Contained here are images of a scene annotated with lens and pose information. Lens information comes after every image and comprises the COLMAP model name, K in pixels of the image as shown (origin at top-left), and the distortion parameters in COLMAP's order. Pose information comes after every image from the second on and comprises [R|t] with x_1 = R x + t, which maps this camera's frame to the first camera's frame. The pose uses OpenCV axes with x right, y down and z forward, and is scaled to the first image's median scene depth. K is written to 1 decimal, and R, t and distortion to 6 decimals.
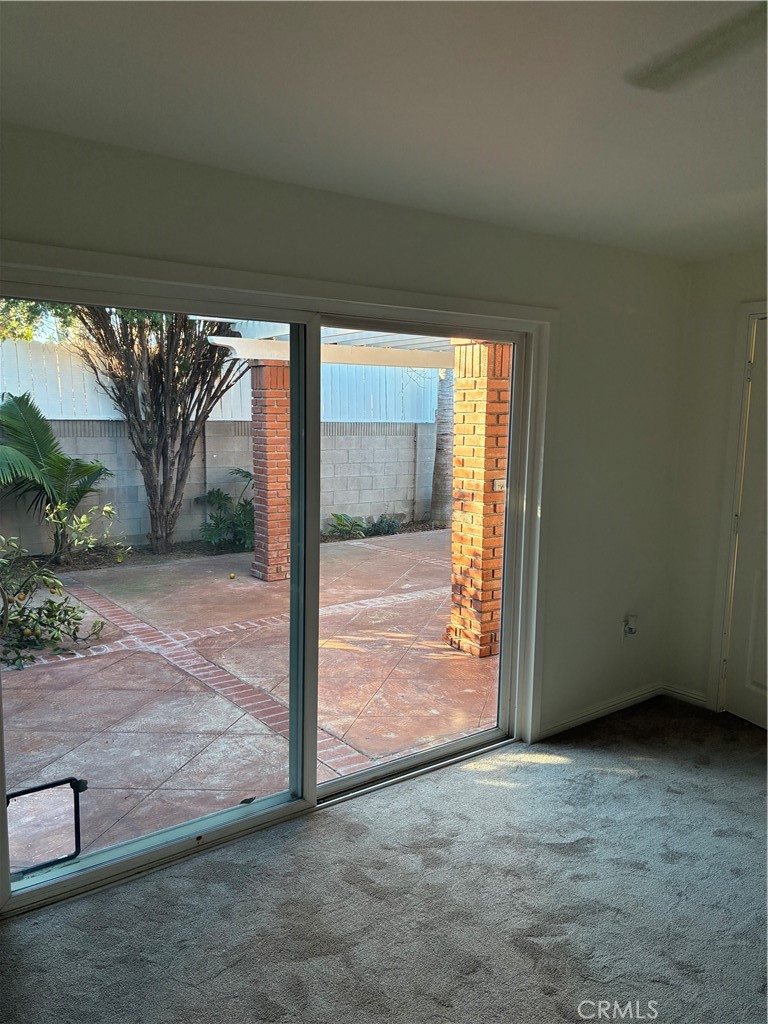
lens RADIAL K [[775.0, 0, 384.8], [0, 775.0, 511.8], [0, 0, 1]] dist [0.038380, -0.051126]
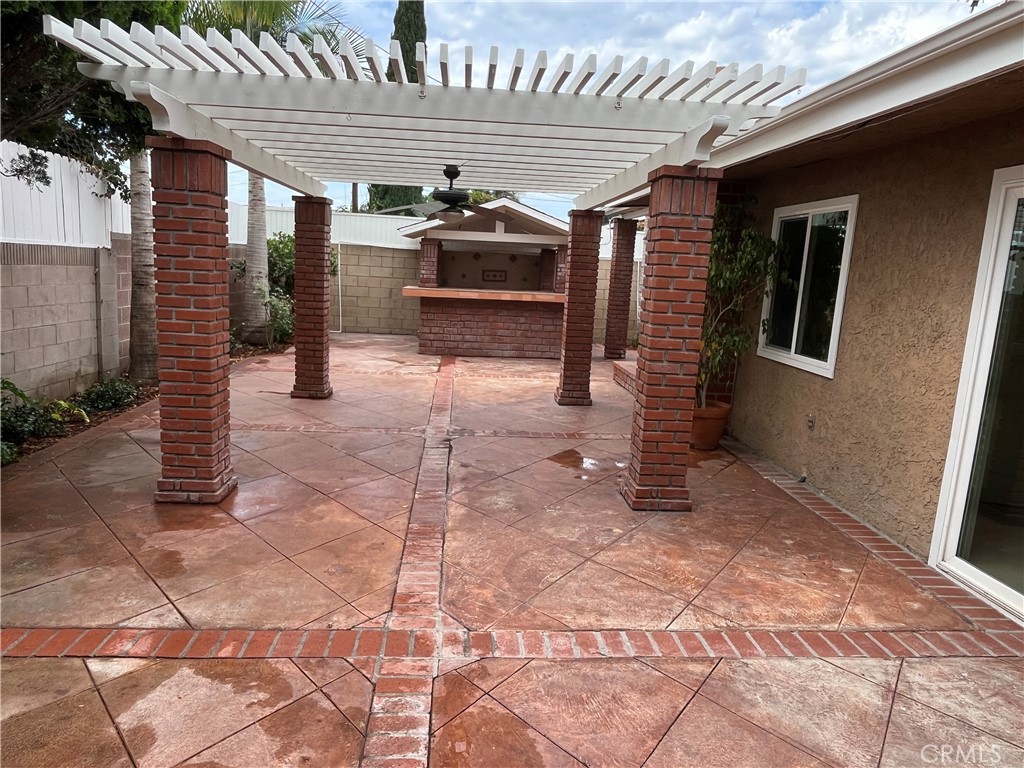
lens RADIAL K [[693.8, 0, 510.4], [0, 693.8, 379.5], [0, 0, 1]] dist [0.000431, 0.002437]
pose [[0.535024, -0.112866, 0.837264, -0.772124], [0.060223, 0.993610, 0.095459, -0.078252], [-0.842688, -0.000651, 0.538402, 0.798263]]
